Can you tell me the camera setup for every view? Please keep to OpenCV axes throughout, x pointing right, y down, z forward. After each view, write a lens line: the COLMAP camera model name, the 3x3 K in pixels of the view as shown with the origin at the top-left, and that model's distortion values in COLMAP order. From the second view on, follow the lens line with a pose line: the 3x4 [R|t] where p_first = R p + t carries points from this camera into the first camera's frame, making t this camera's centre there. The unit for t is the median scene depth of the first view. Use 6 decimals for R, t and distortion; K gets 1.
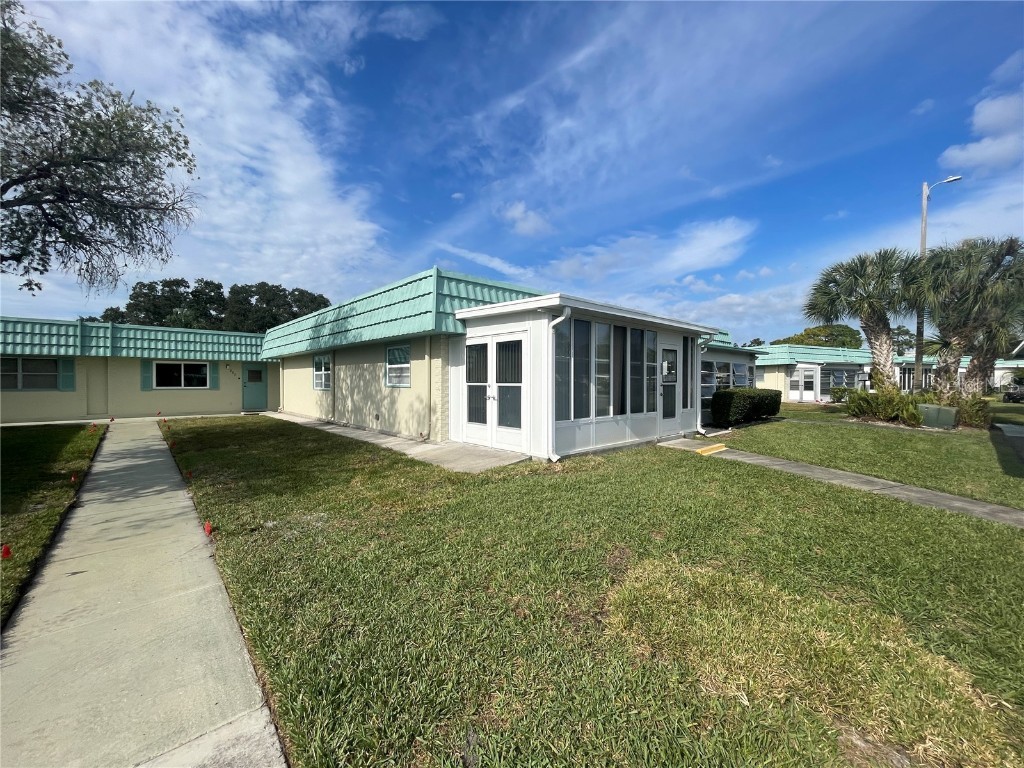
lens RADIAL K [[411.1, 0, 512.0], [0, 411.1, 384.0], [0, 0, 1]] dist [0.000097, 0.000236]
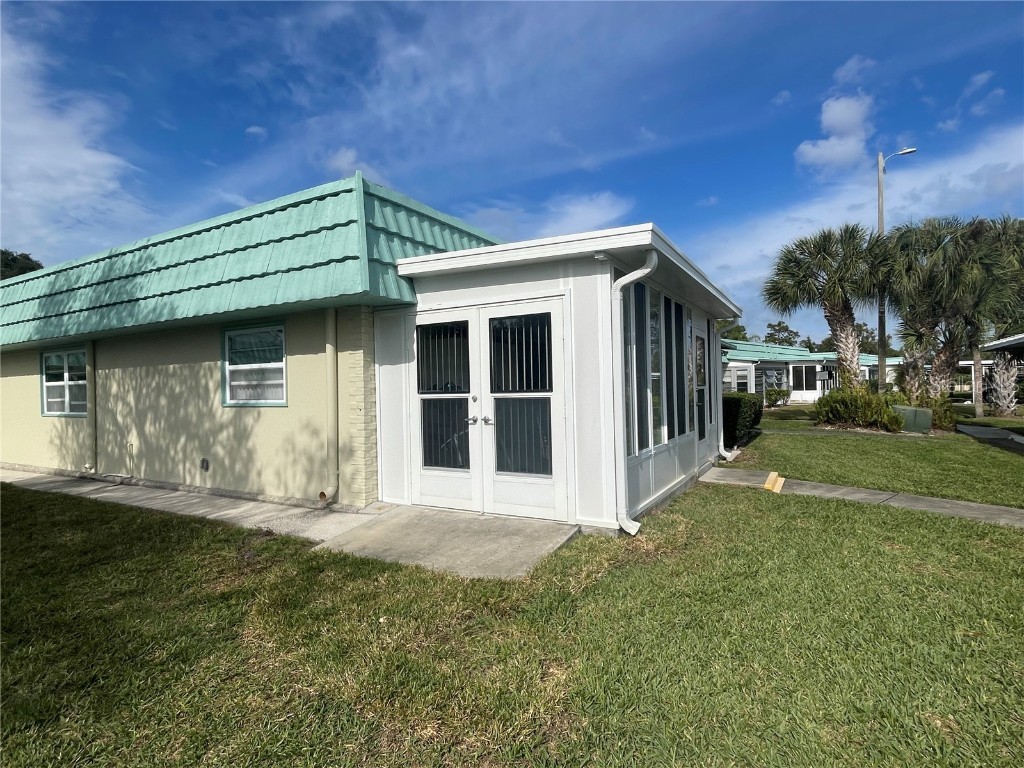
lens RADIAL K [[541.6, 0, 512.0], [0, 541.6, 384.0], [0, 0, 1]] dist [-0.019732, 0.013457]
pose [[0.952889, -0.021189, 0.302578, -0.195590], [0.026505, 0.999558, -0.013473, -0.003647], [-0.302159, 0.020859, 0.953029, 0.269032]]
